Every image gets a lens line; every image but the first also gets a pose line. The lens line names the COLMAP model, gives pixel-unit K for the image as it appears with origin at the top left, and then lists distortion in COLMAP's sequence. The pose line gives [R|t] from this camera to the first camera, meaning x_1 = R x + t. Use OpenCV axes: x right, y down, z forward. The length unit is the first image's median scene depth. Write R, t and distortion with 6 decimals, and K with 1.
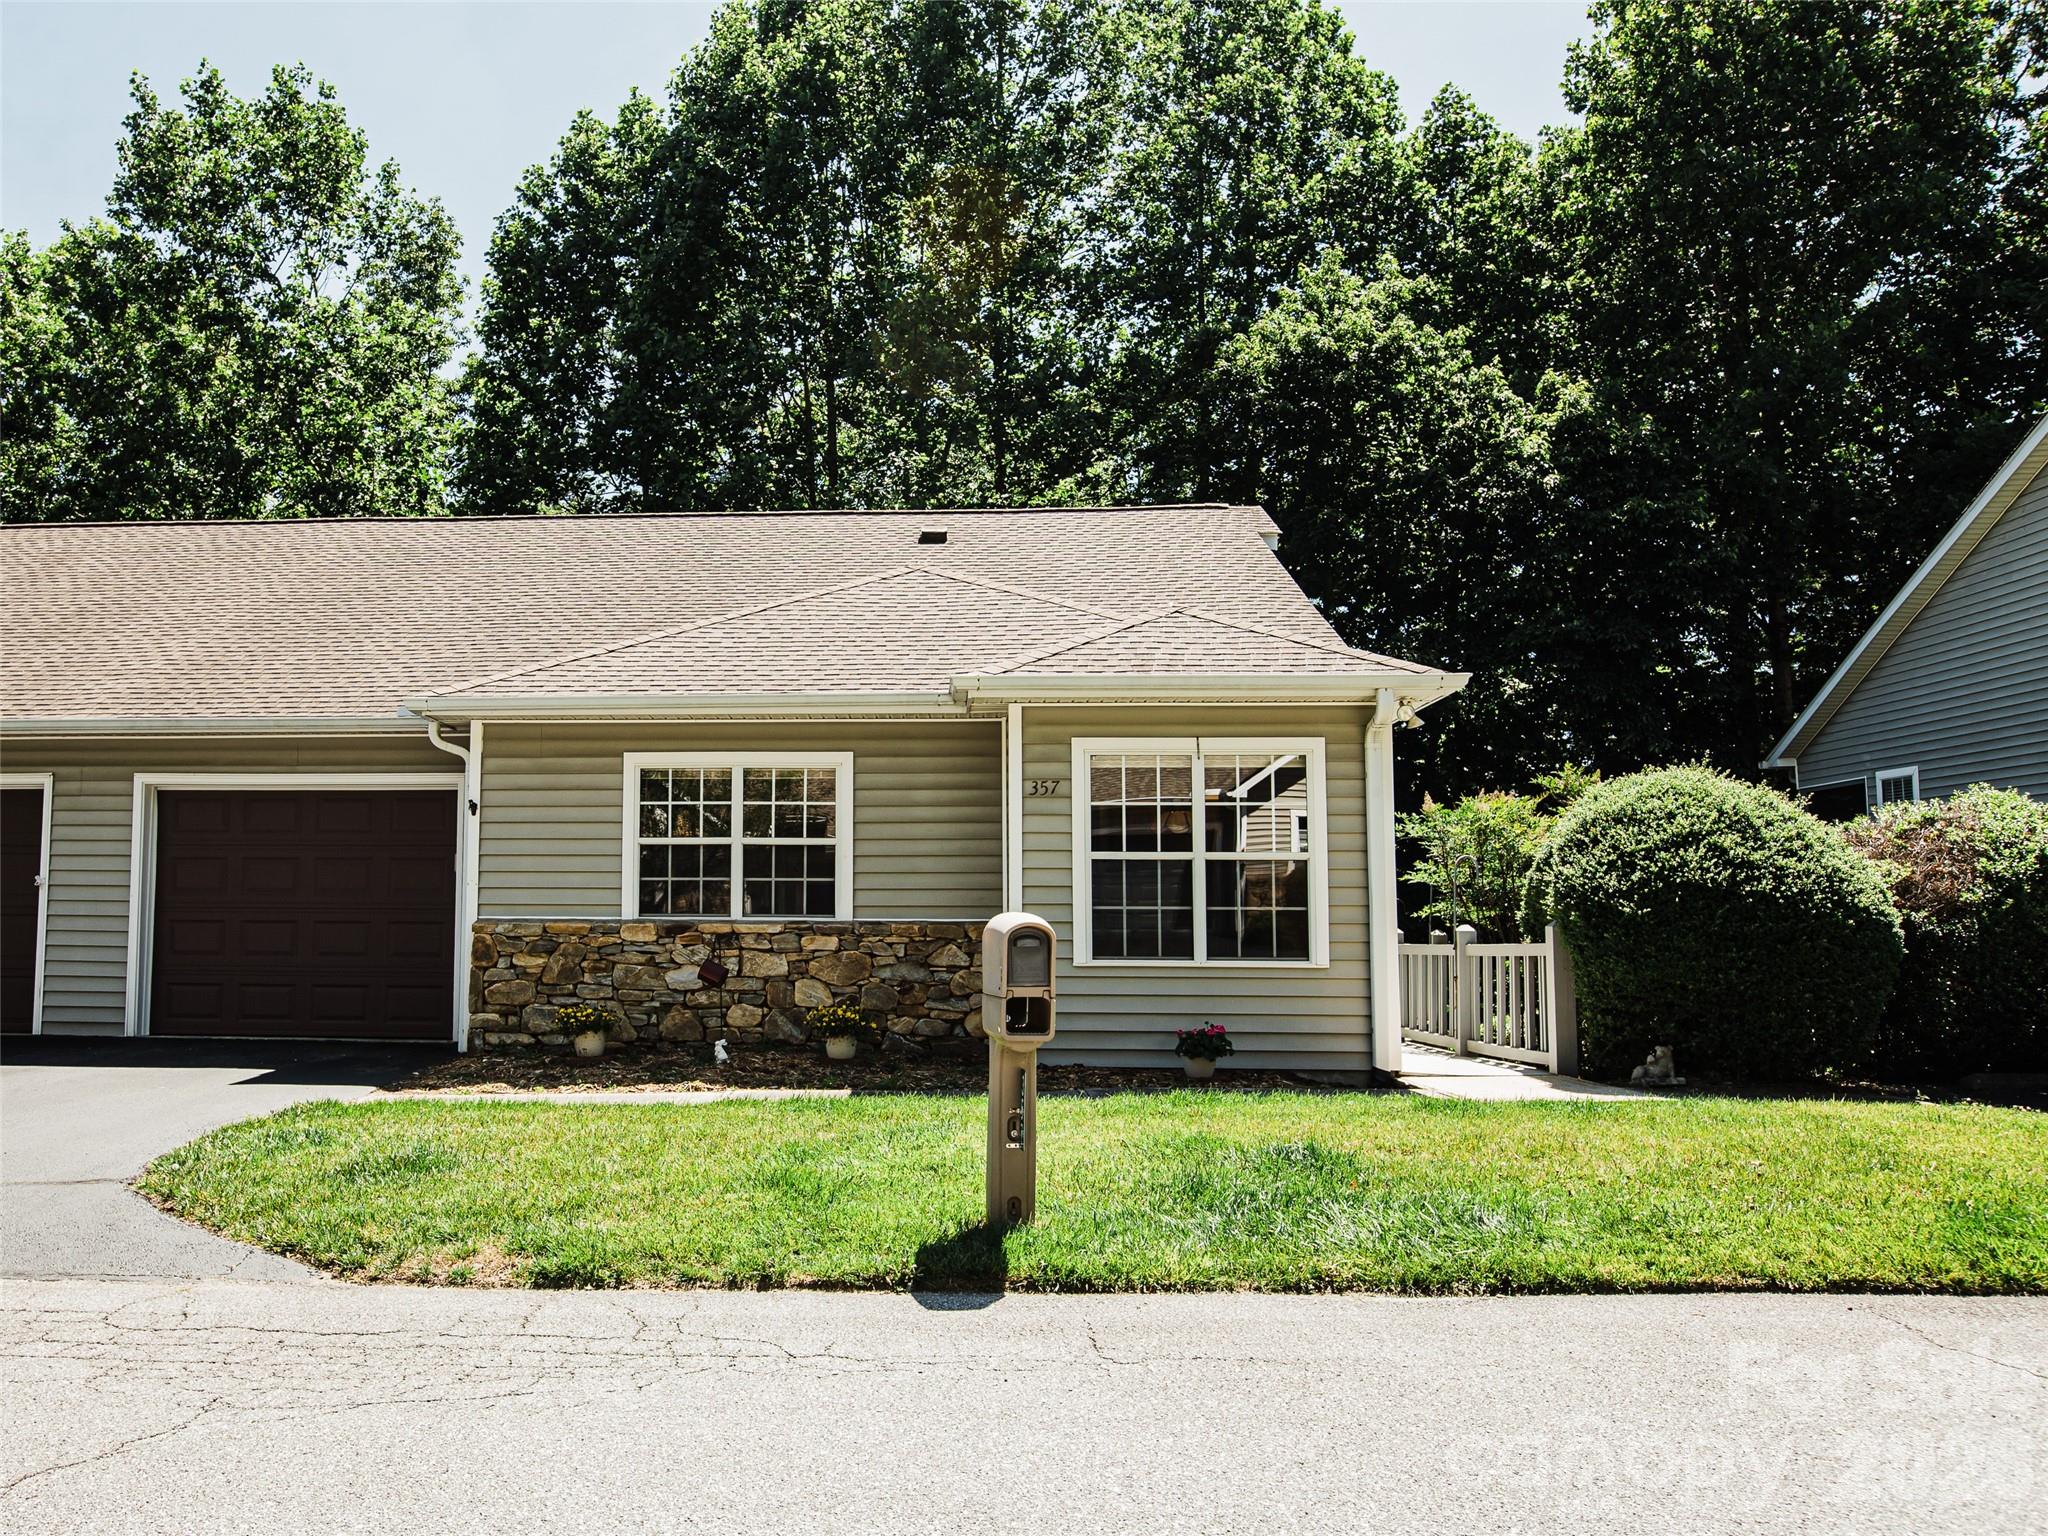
lens RADIAL K [[1541.8, 0, 1020.8], [0, 1541.8, 778.5], [0, 0, 1]] dist [-0.021375, 0.004353]
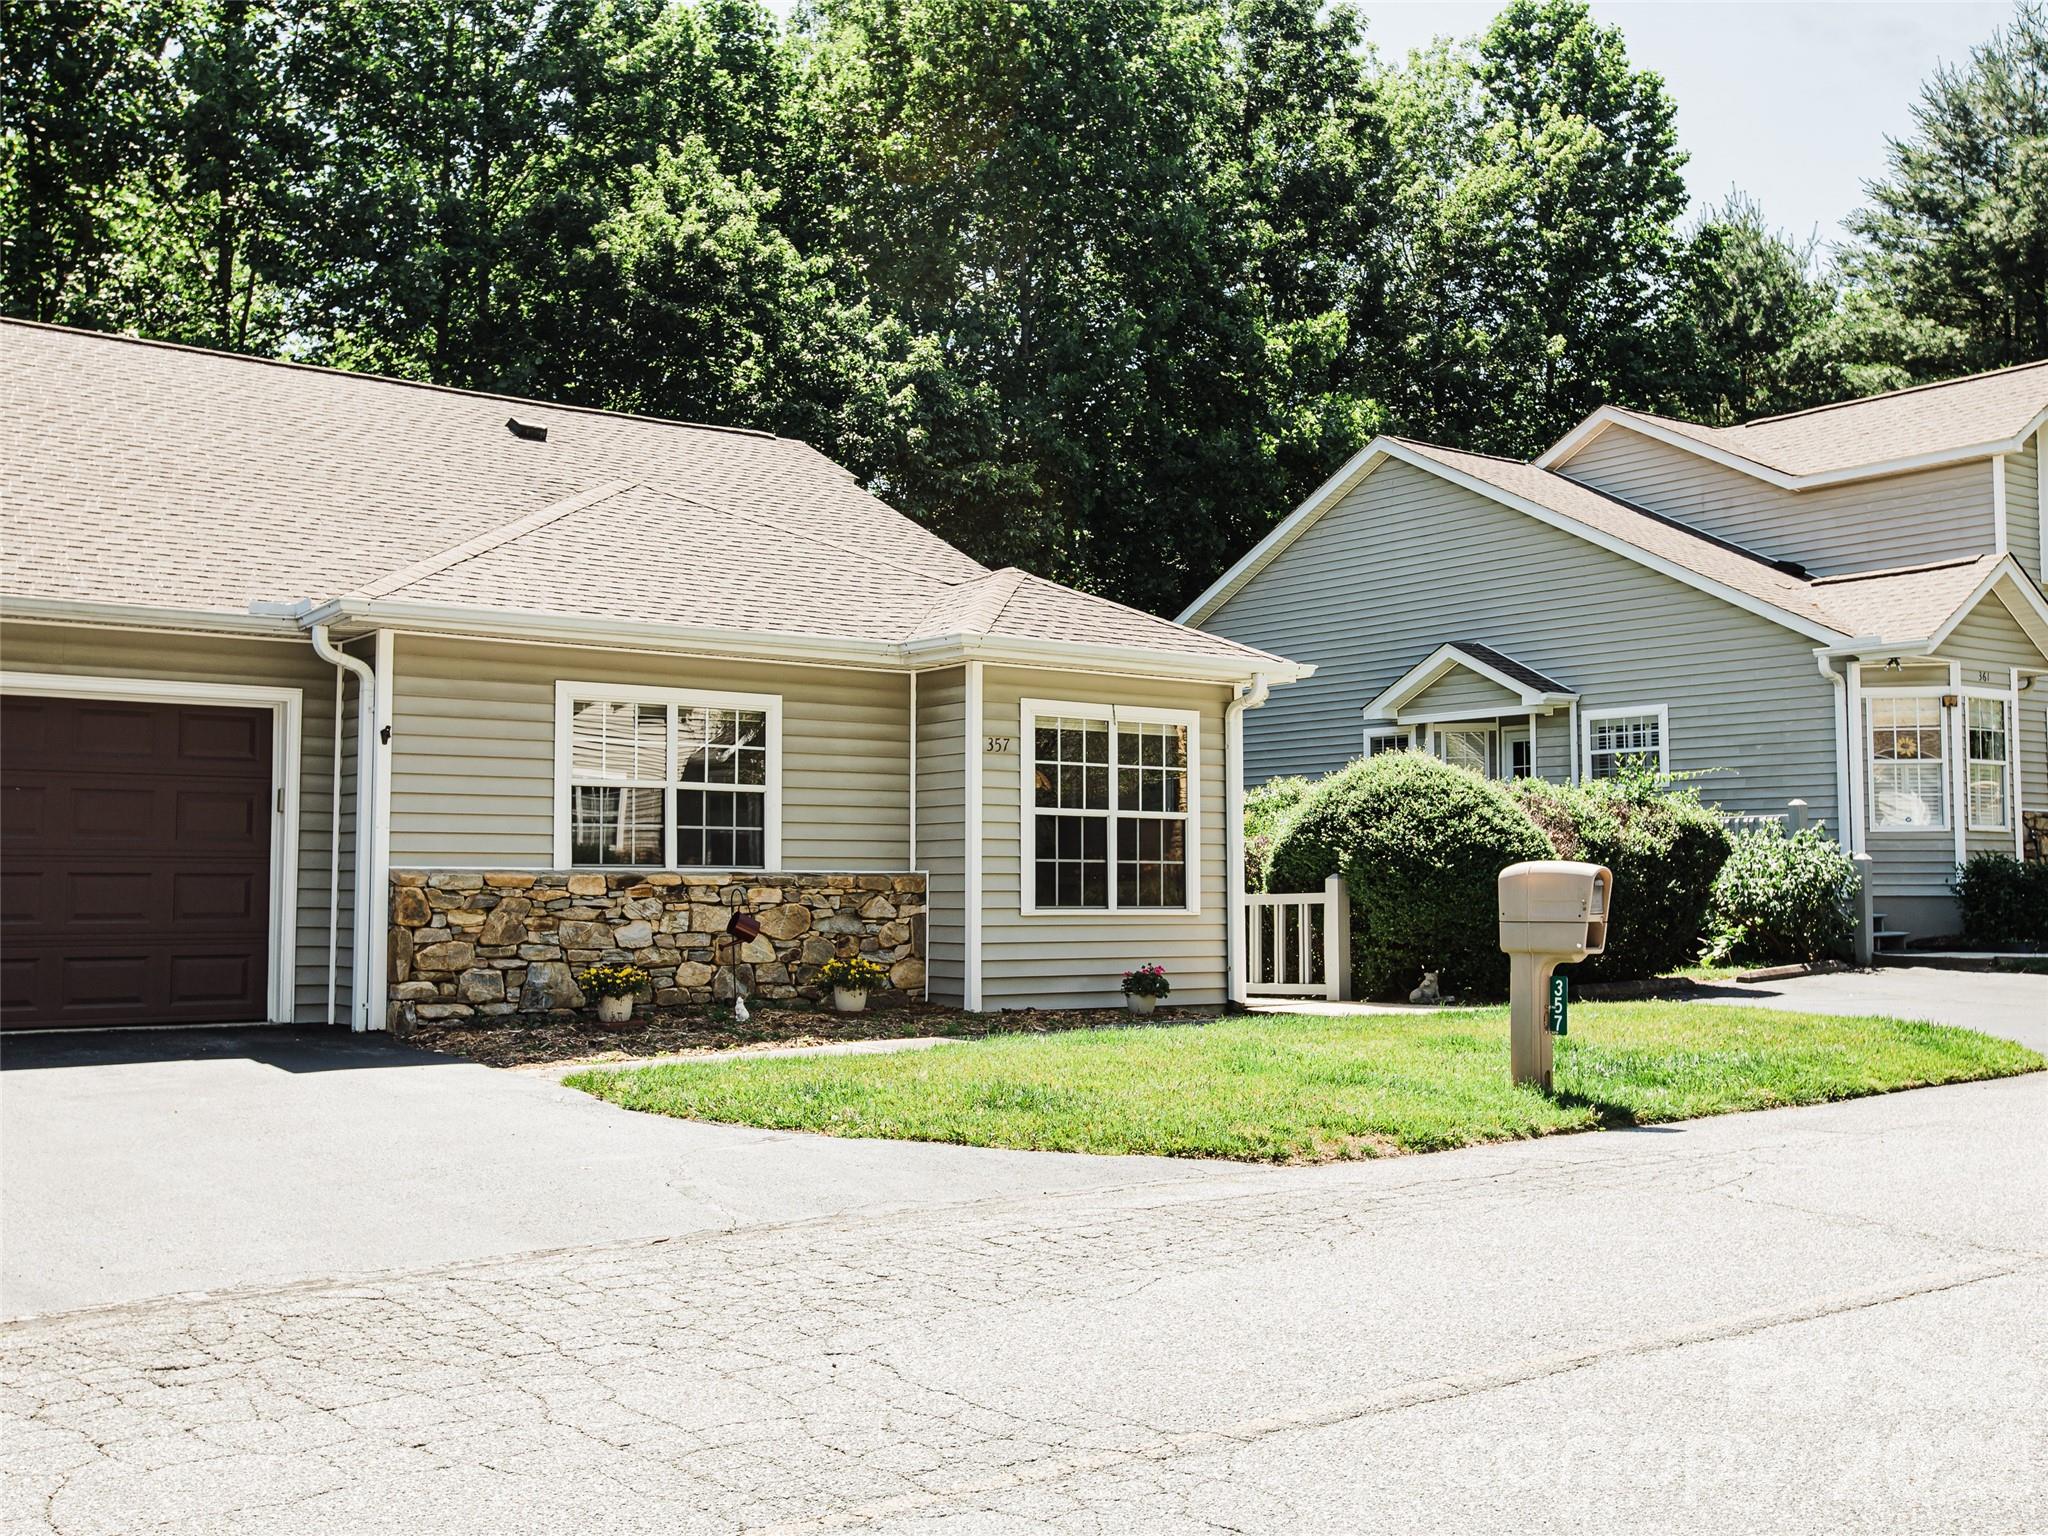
lens RADIAL K [[1854.5, 0, 1024.2], [0, 1854.5, 754.2], [0, 0, 1]] dist [0.017810, 0.012014]
pose [[0.792225, 0.041584, 0.608811, -0.705926], [-0.055810, 0.998432, 0.004426, 0.005794], [-0.607672, -0.037484, 0.793303, -0.001592]]
